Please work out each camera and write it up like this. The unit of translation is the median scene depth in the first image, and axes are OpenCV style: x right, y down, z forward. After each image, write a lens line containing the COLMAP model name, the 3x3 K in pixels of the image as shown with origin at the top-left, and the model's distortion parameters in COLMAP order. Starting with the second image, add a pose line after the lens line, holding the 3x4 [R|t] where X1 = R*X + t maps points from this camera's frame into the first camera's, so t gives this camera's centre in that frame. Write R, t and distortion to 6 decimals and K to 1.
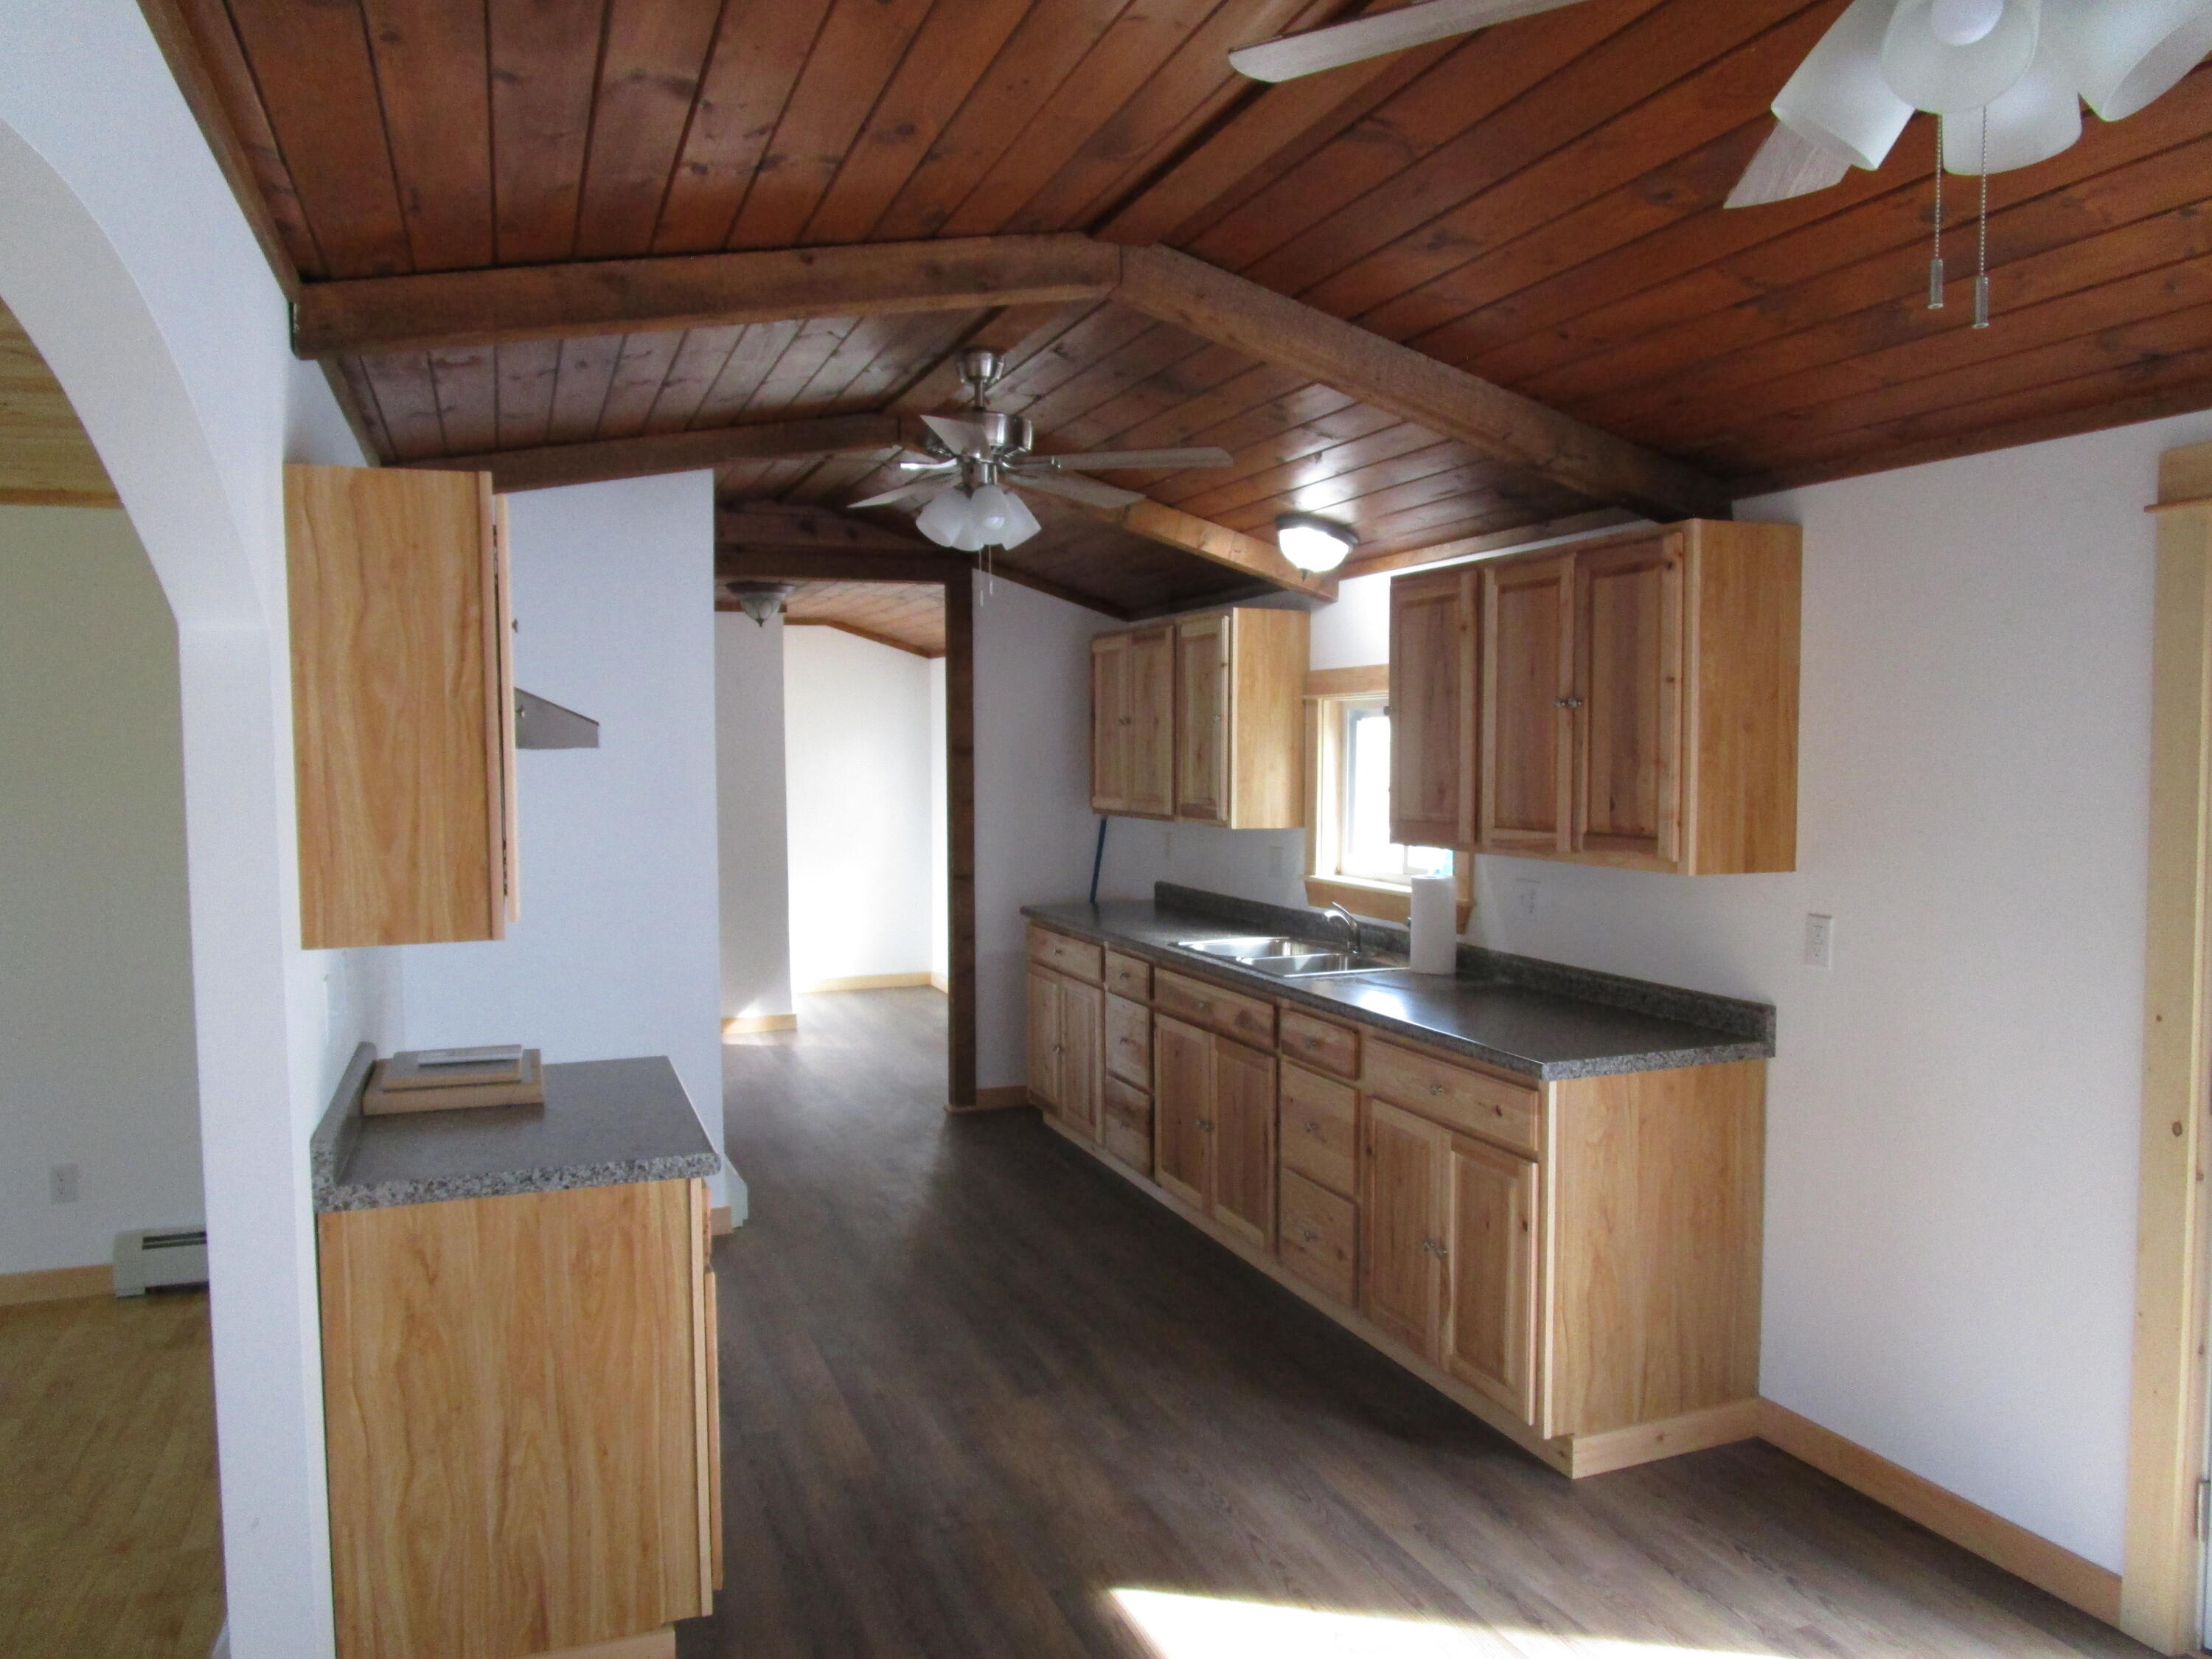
lens RADIAL K [[1580.2, 0, 1103.4], [0, 1580.2, 831.2], [0, 0, 1]] dist [-0.022289, 0.009959]
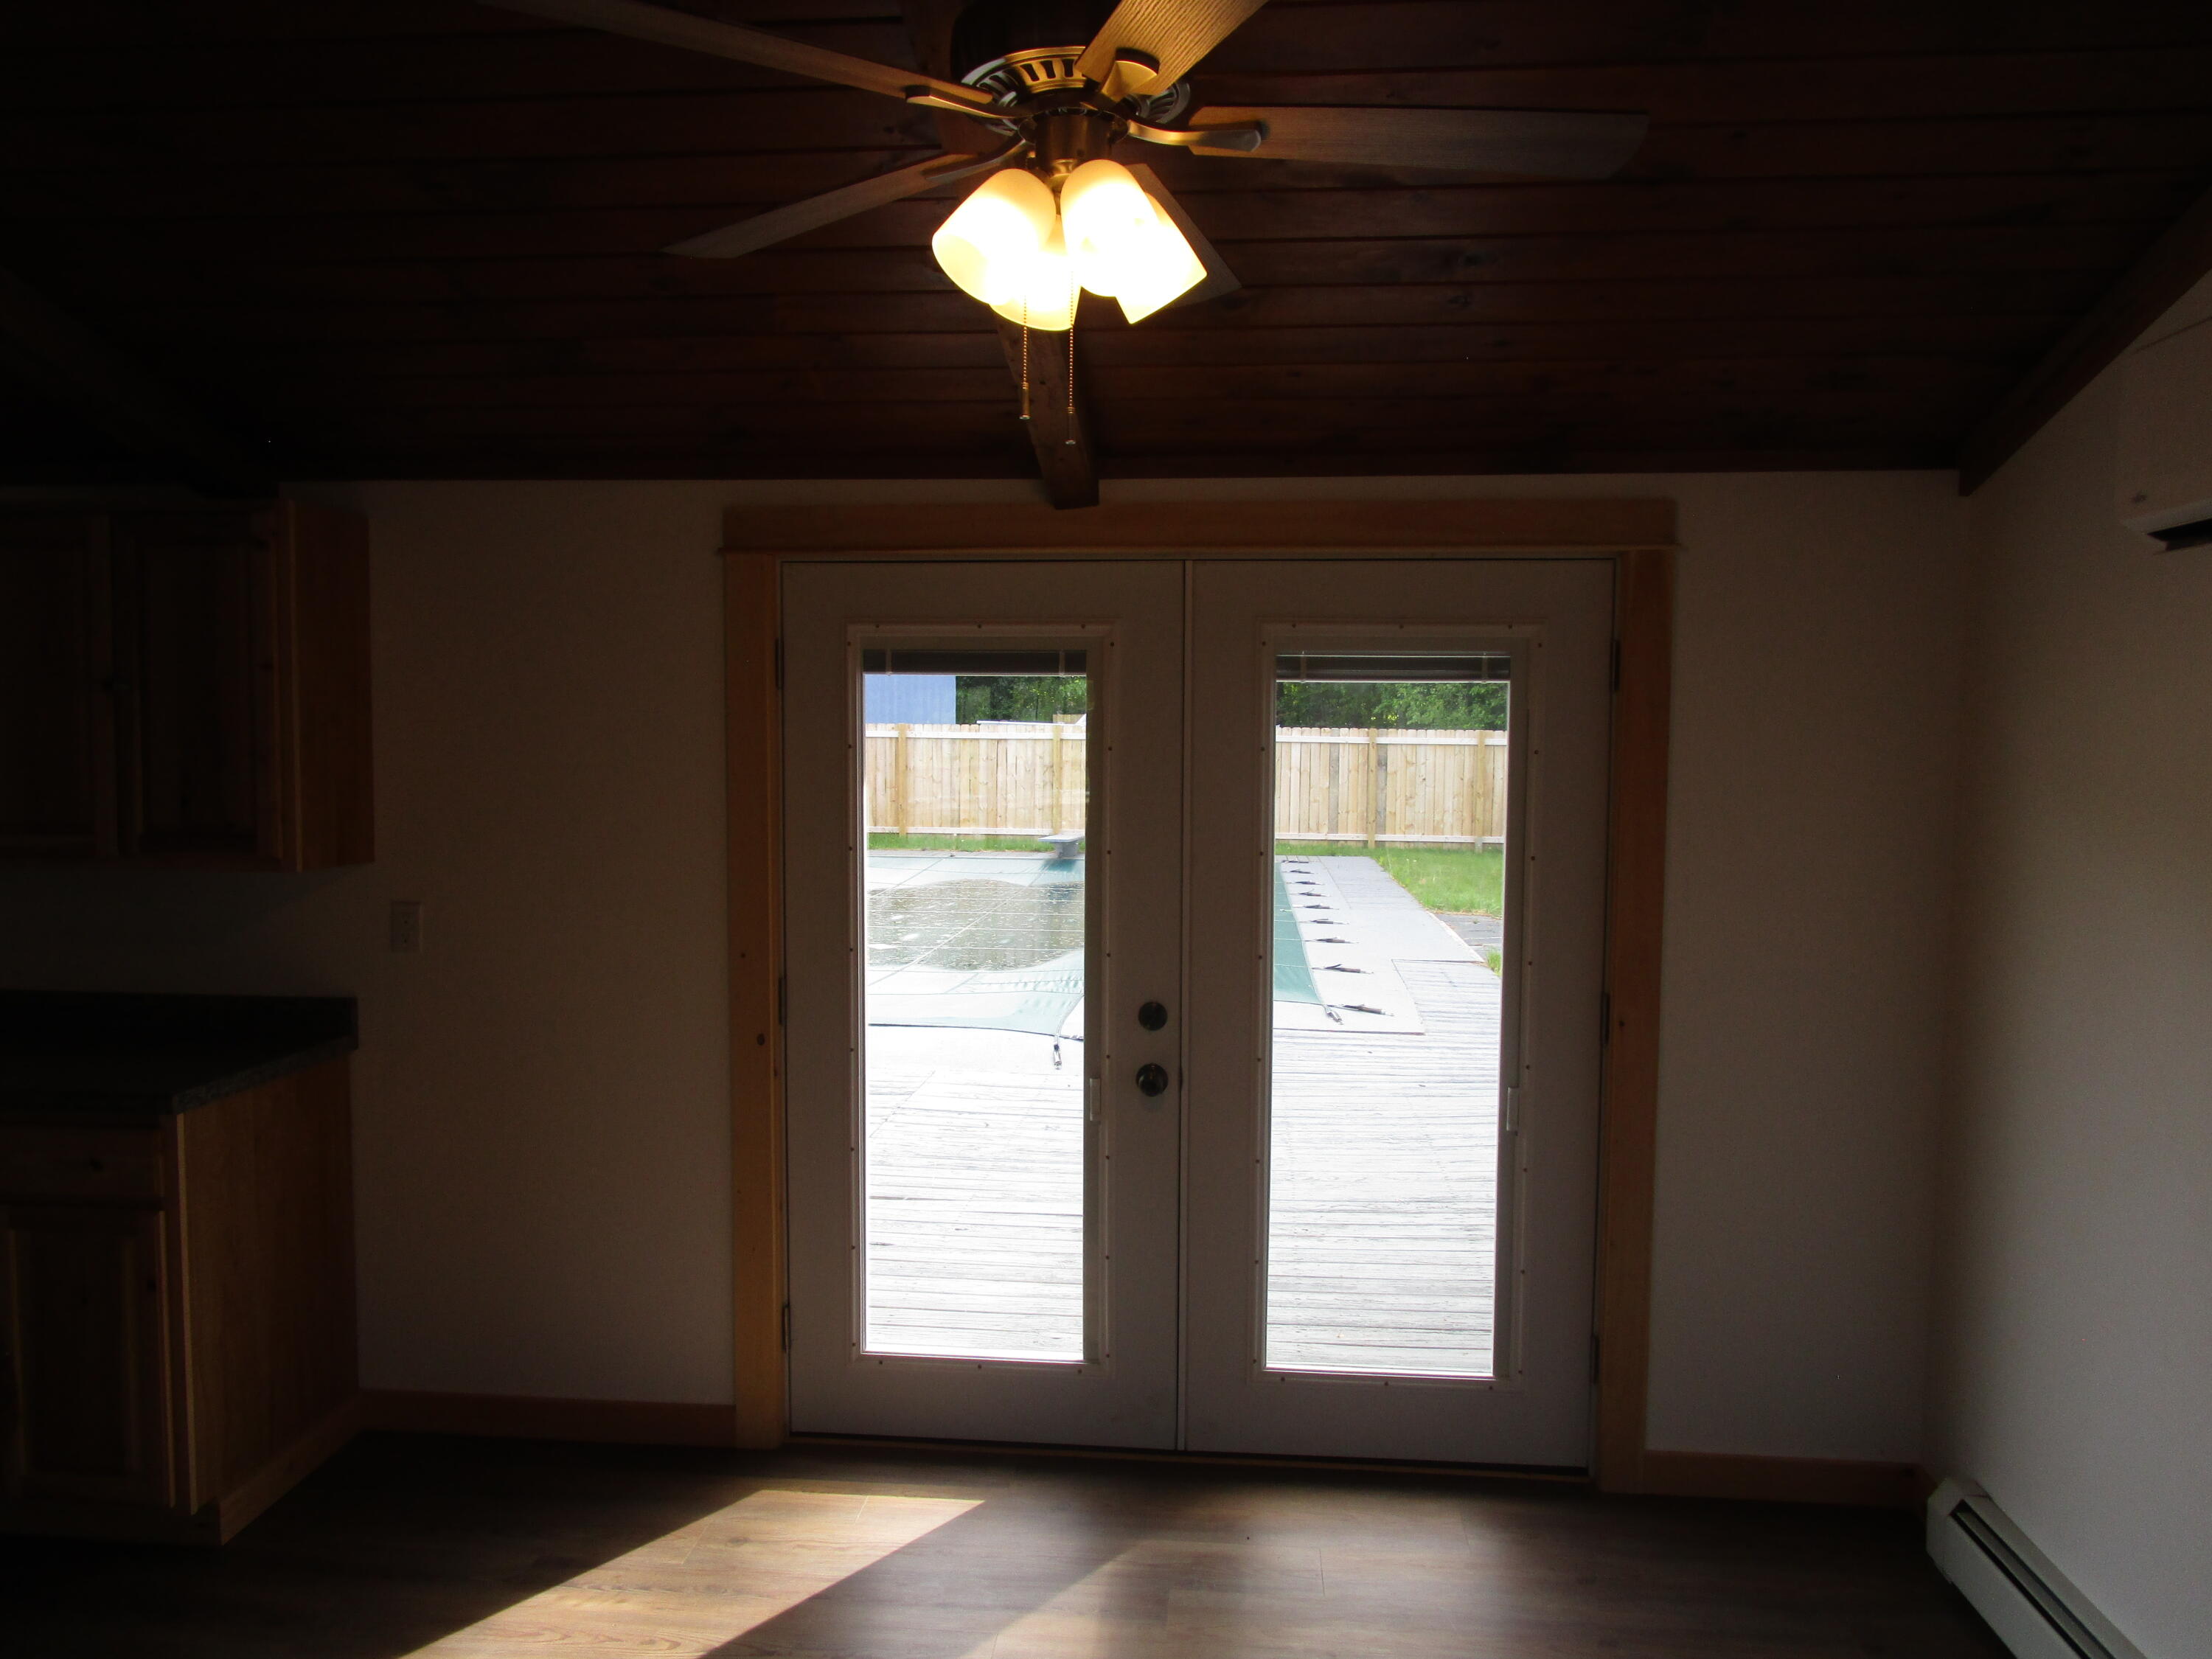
lens RADIAL K [[1580.2, 0, 1108.8], [0, 1580.2, 836.6], [0, 0, 1]] dist [-0.022289, 0.009959]
pose [[0.443899, -0.046391, 0.894875, -0.263181], [0.036765, 0.998761, 0.033539, -0.007507], [-0.895322, 0.018012, 0.445055, 0.133129]]
